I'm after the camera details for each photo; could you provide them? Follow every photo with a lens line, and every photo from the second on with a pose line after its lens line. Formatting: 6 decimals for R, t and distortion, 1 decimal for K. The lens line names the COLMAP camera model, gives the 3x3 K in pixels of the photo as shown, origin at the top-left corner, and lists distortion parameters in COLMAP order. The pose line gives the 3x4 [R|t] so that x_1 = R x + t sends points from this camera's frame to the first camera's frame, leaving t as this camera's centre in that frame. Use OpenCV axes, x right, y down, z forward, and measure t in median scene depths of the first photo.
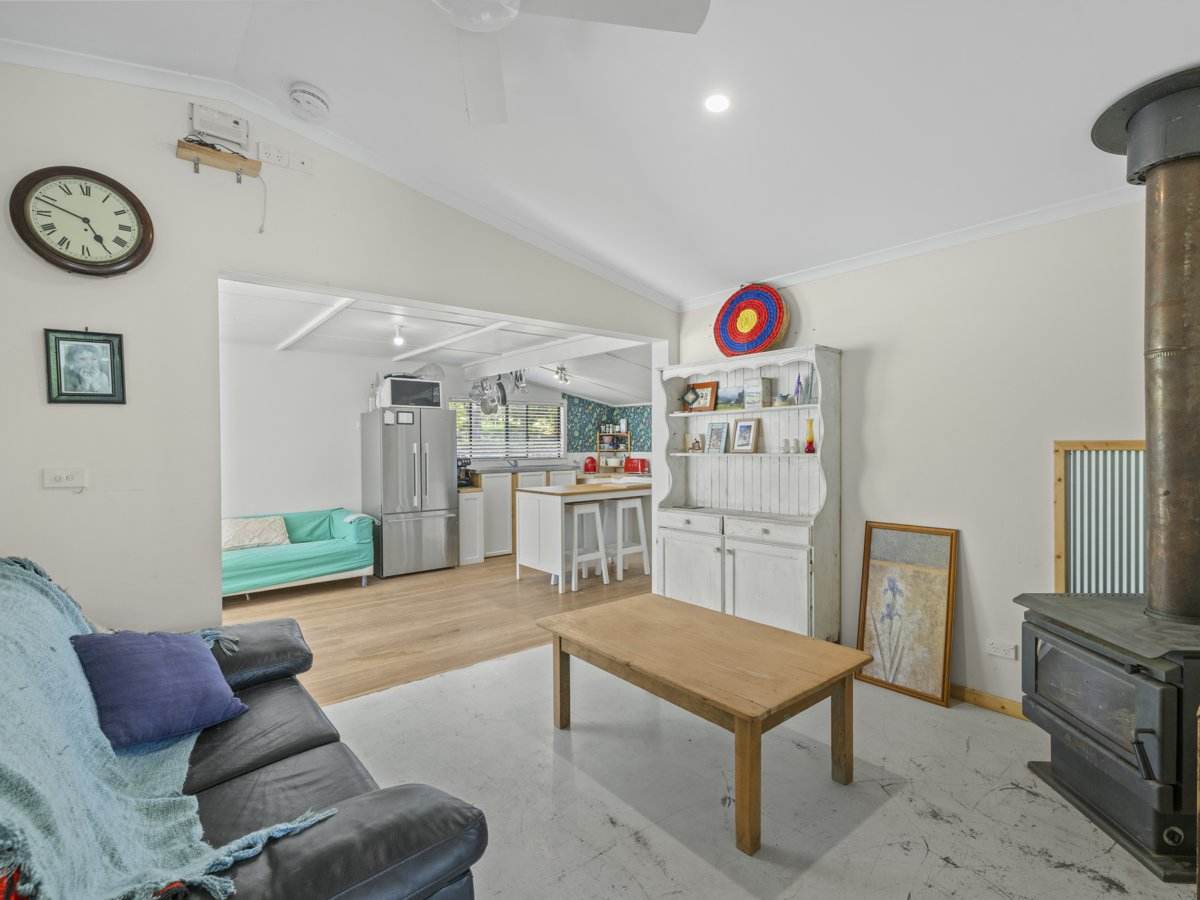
lens RADIAL K [[565.5, 0, 597.4], [0, 565.5, 449.9], [0, 0, 1]] dist [0.001660, 0.000706]
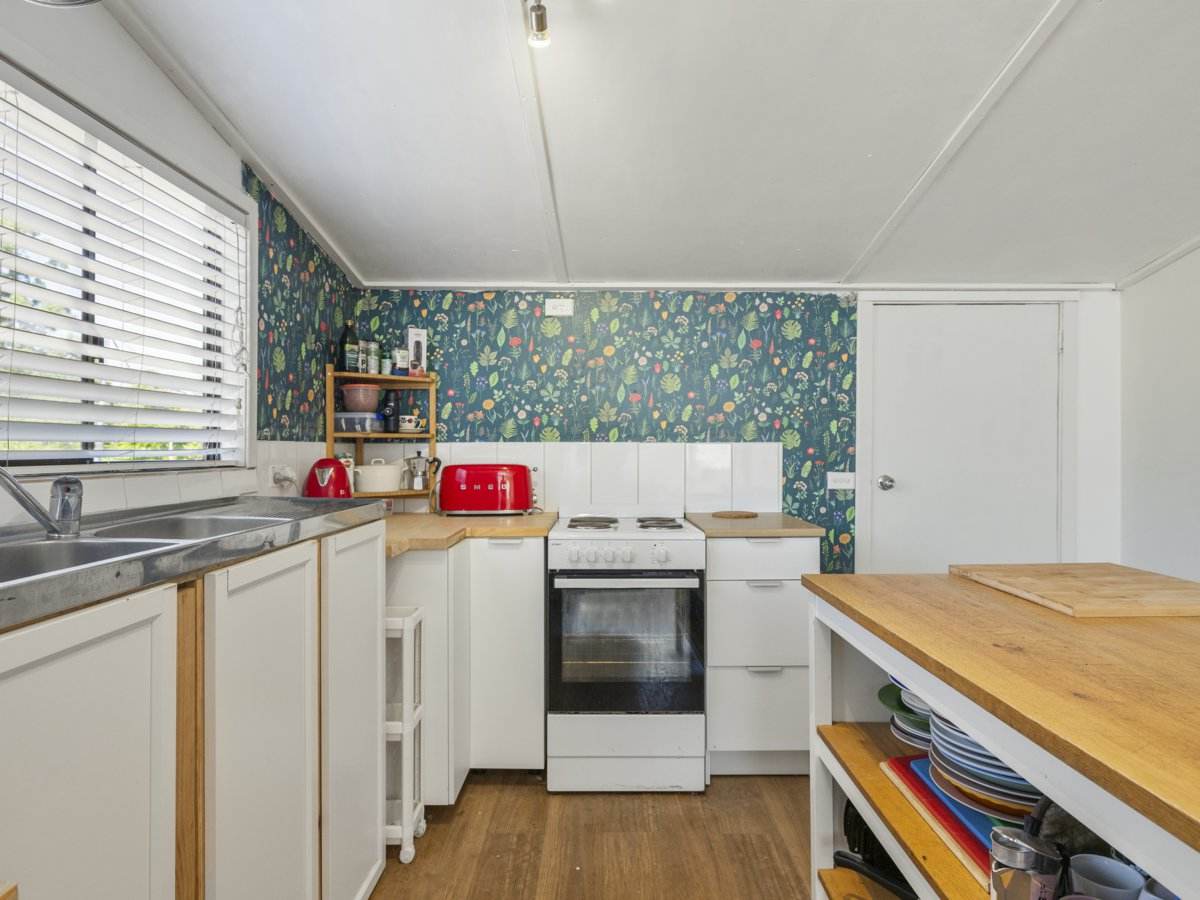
lens RADIAL K [[701.1, 0, 601.1], [0, 701.1, 450.3], [0, 0, 1]] dist [-0.000451, 0.000318]
pose [[0.639105, 0.003471, 0.769112, -0.175708], [0.004381, 0.999957, -0.008153, 0.011568], [-0.769107, 0.008581, 0.639062, 0.719773]]
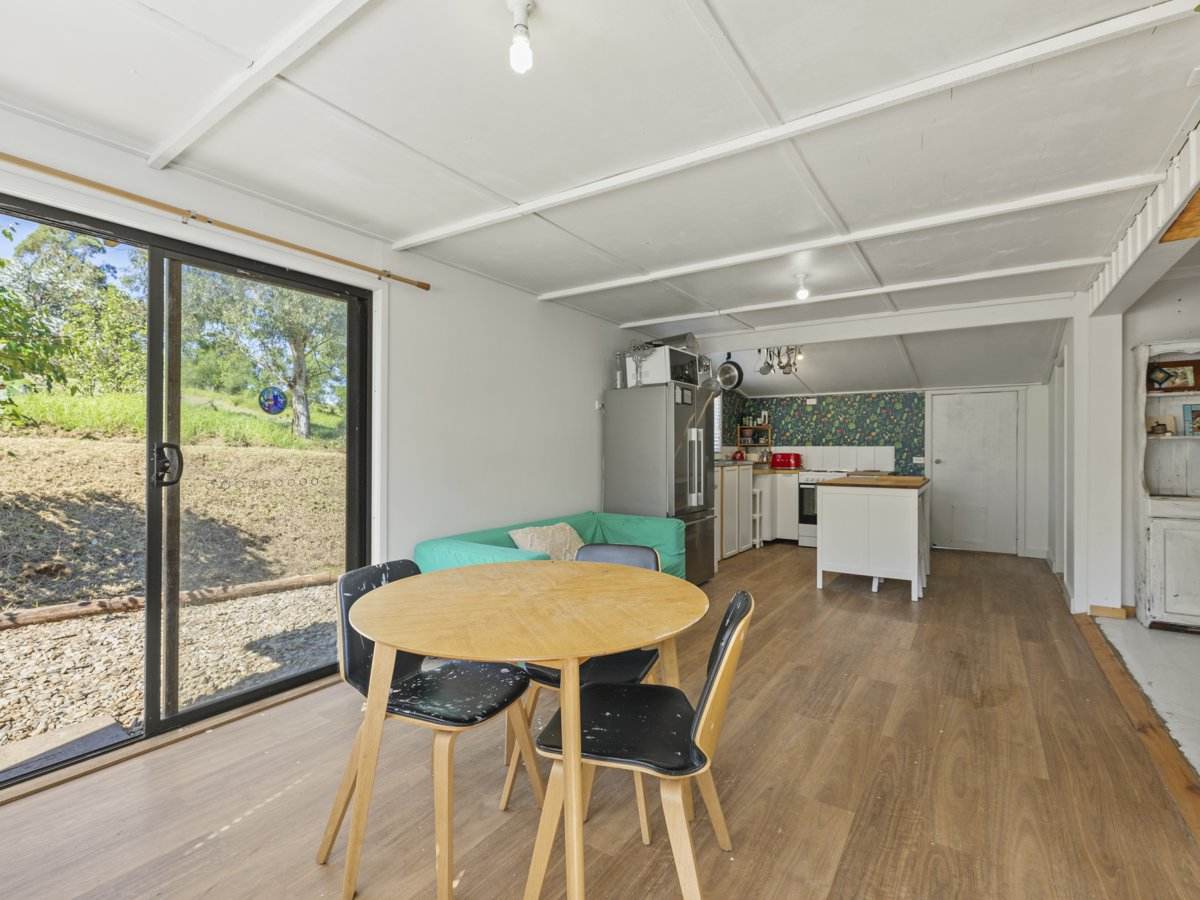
lens RADIAL K [[565.5, 0, 598.6], [0, 565.5, 448.4], [0, 0, 1]] dist [0.001660, 0.000706]
pose [[0.960522, 0.006405, 0.278132, -0.491355], [-0.003210, 0.999924, -0.011941, 0.019671], [-0.278187, 0.010577, 0.960469, 0.185910]]
